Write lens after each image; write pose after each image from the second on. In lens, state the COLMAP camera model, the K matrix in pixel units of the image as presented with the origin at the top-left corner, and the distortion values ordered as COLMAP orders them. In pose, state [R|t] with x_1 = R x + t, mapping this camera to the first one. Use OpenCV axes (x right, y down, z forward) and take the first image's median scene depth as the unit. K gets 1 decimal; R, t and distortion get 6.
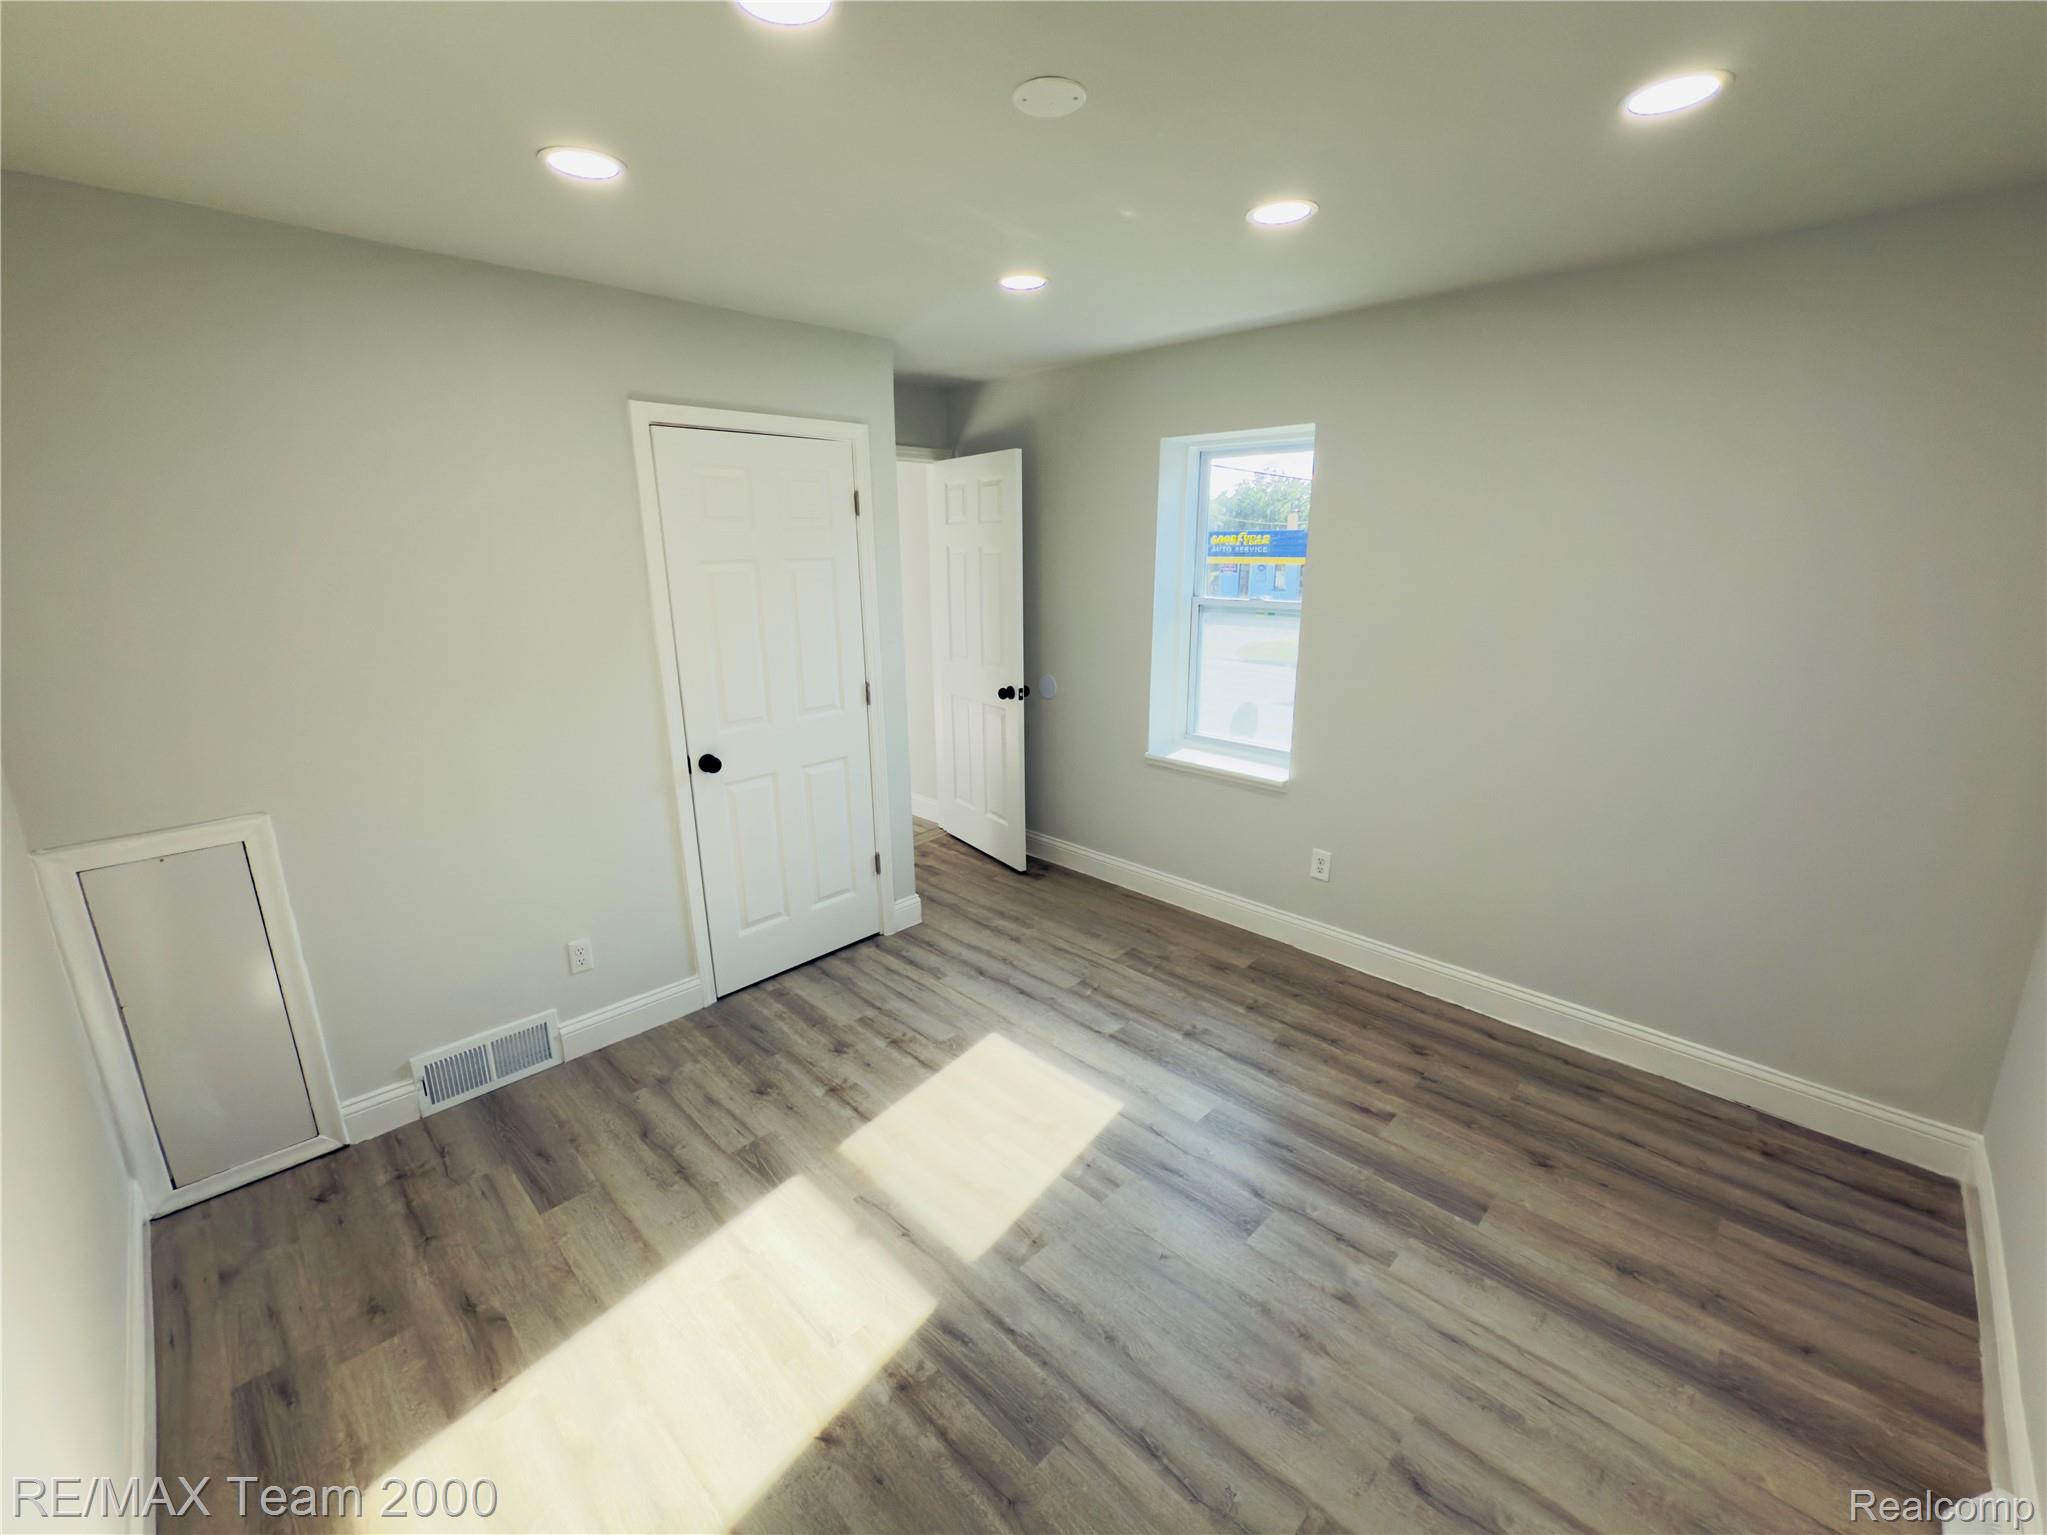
lens RADIAL K [[816.2, 0, 1021.3], [0, 816.2, 761.4], [0, 0, 1]] dist [0.001997, 0.000111]
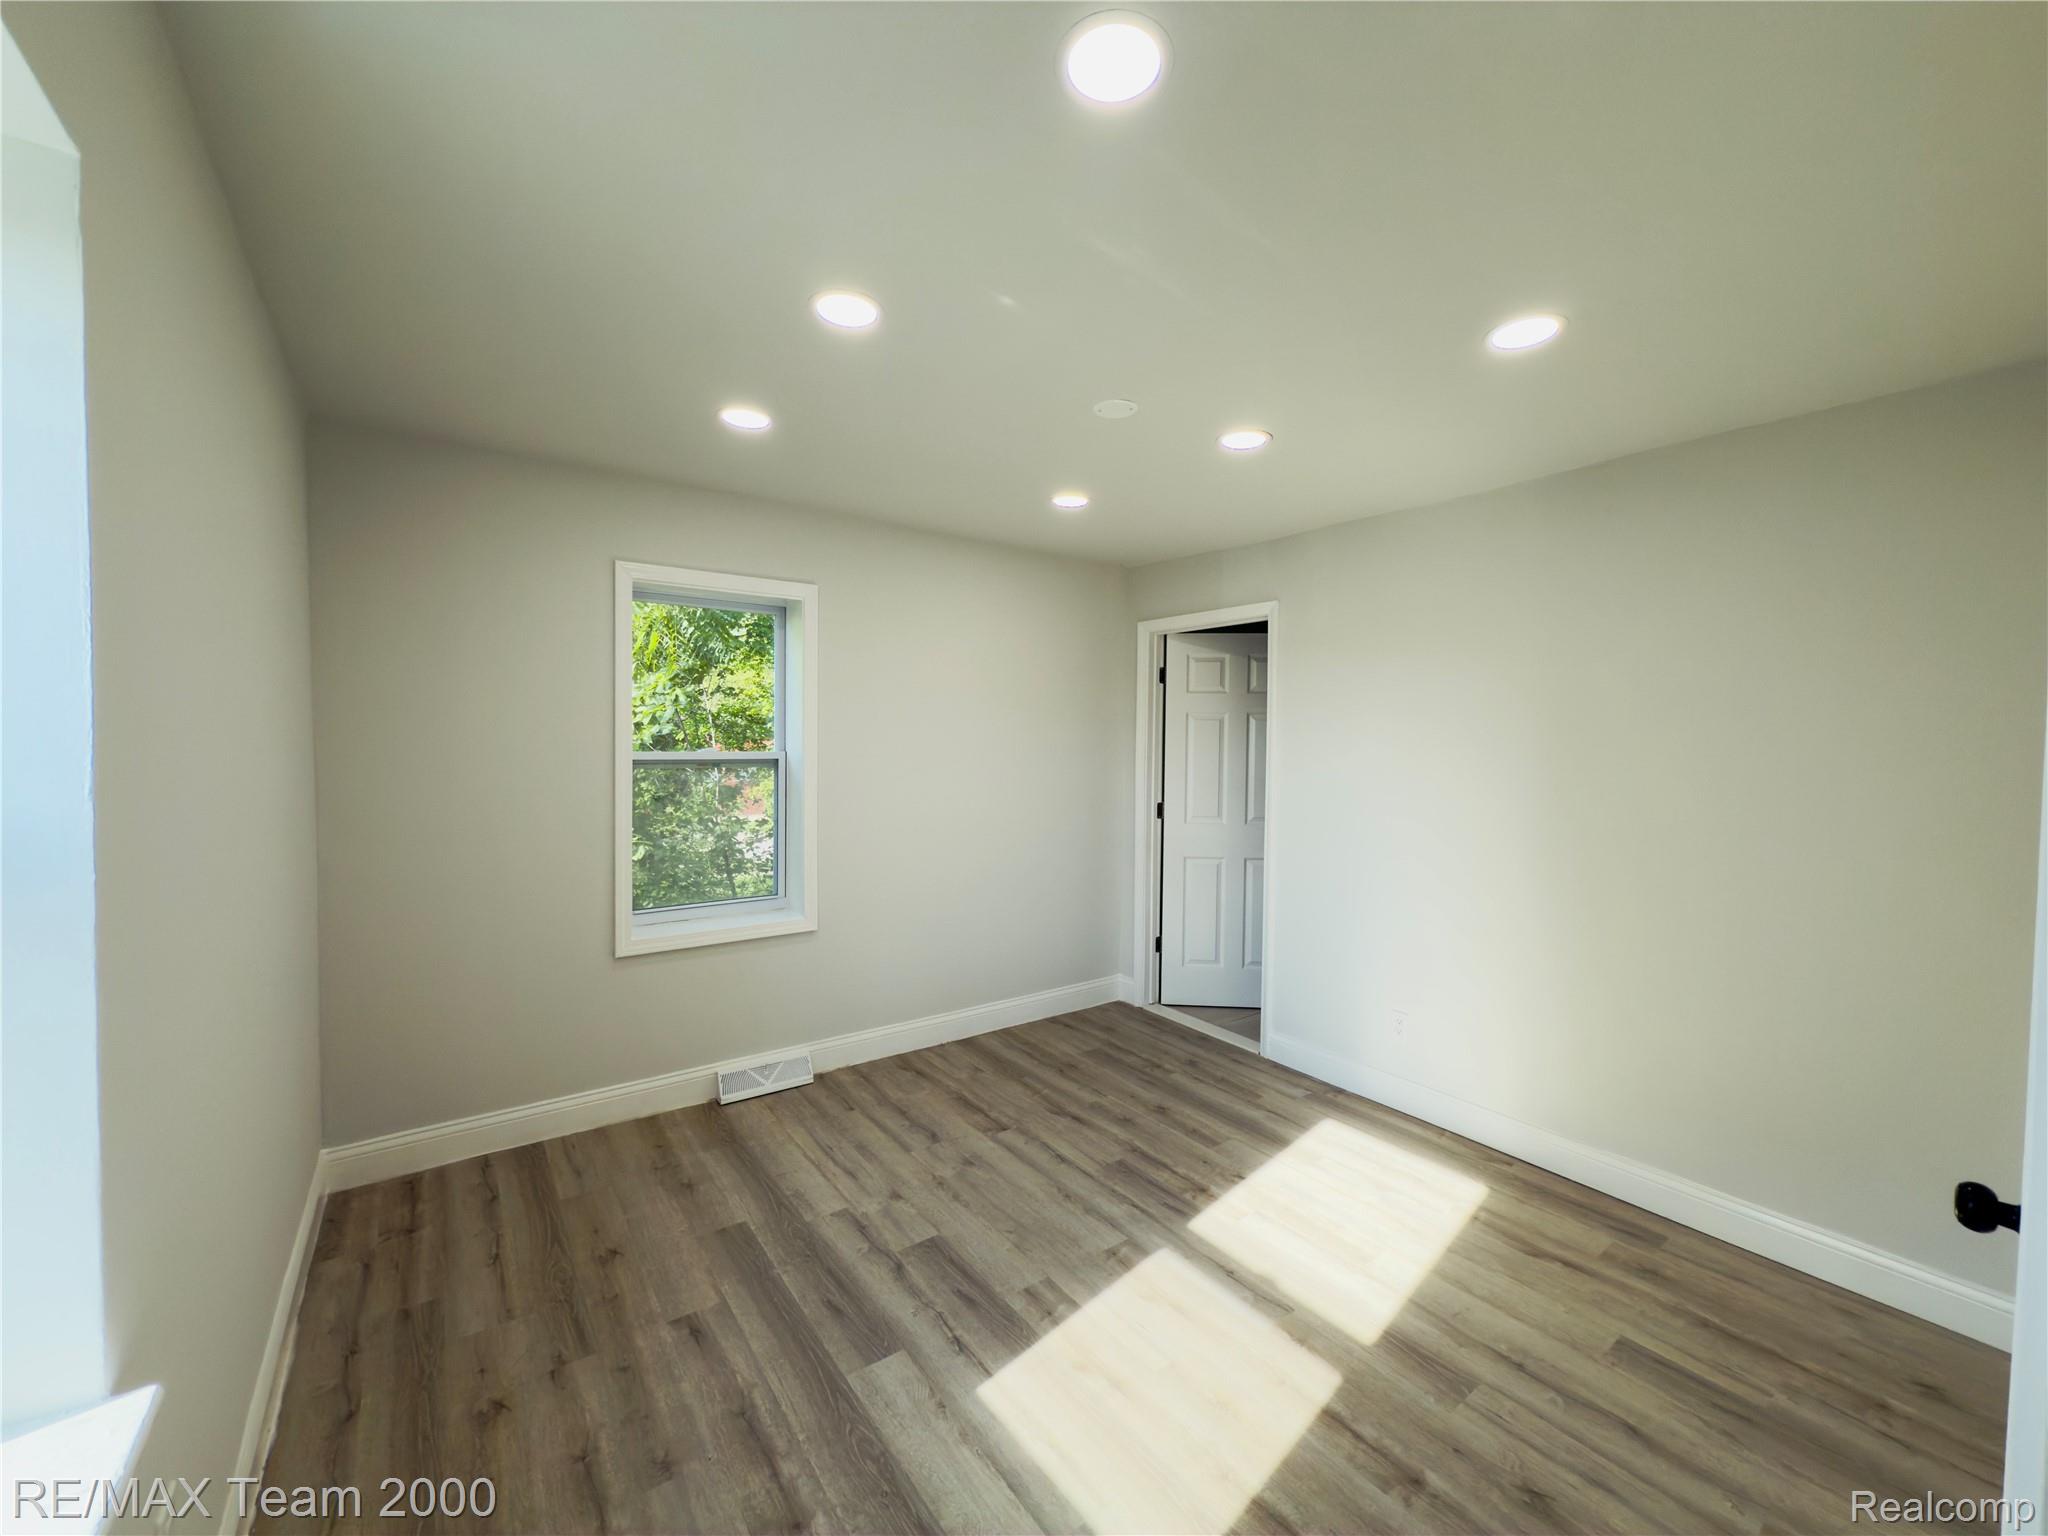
lens RADIAL K [[816.6, 0, 1021.8], [0, 816.6, 761.9], [0, 0, 1]] dist [0.001997, 0.000111]
pose [[-0.987765, -0.010797, 0.155573, -0.027646], [0.033895, 0.958887, 0.281756, -0.412022], [-0.152219, 0.283582, -0.946790, 1.894041]]
